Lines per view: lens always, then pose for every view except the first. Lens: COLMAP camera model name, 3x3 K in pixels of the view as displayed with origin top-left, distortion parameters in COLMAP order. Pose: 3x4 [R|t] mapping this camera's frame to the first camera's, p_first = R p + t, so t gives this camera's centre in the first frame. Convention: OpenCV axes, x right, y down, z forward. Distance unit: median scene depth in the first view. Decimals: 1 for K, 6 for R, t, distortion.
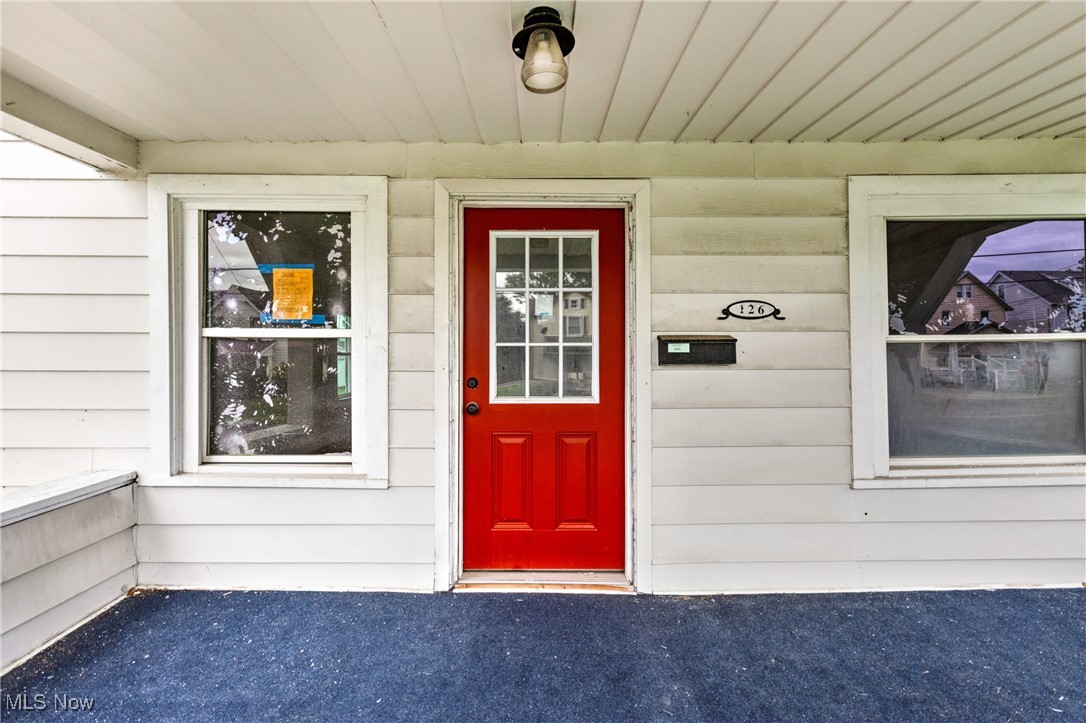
lens RADIAL K [[483.2, 0, 545.4], [0, 483.2, 345.9], [0, 0, 1]] dist [-0.000665, 0.000174]
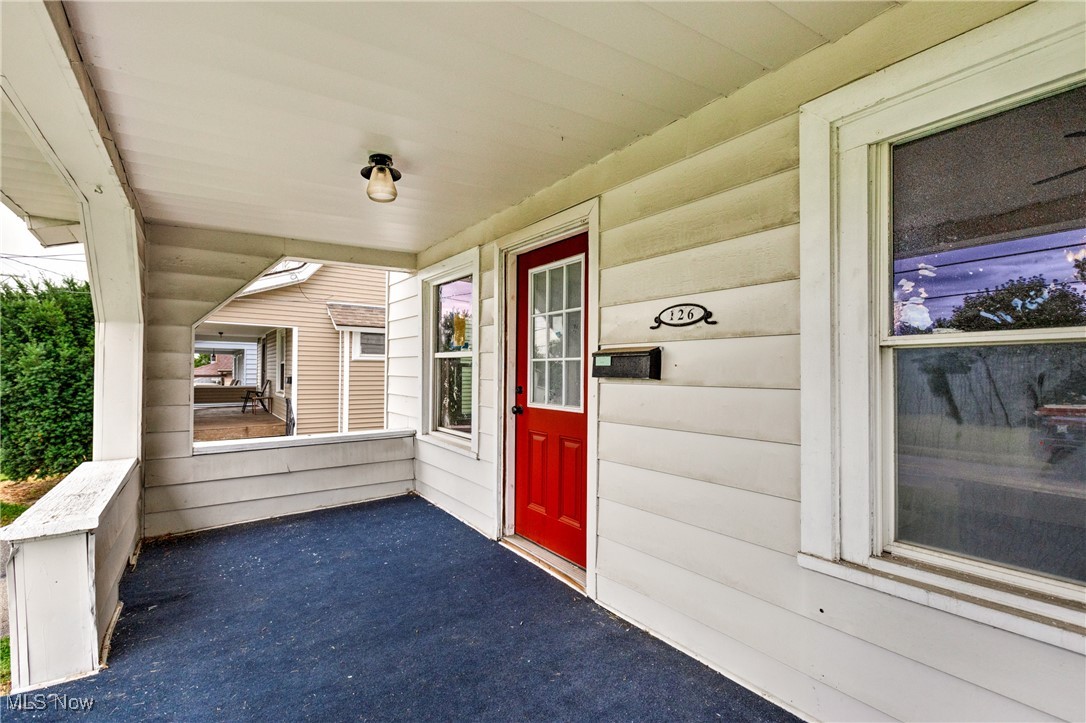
lens RADIAL K [[502.0, 0, 543.0], [0, 502.0, 361.5], [0, 0, 1]] dist [0.000265, 0.000337]
pose [[0.562120, -0.010423, -0.826990, 1.016777], [0.009305, 0.999937, -0.006277, 0.009756], [0.827003, -0.004166, 0.562182, 0.303735]]
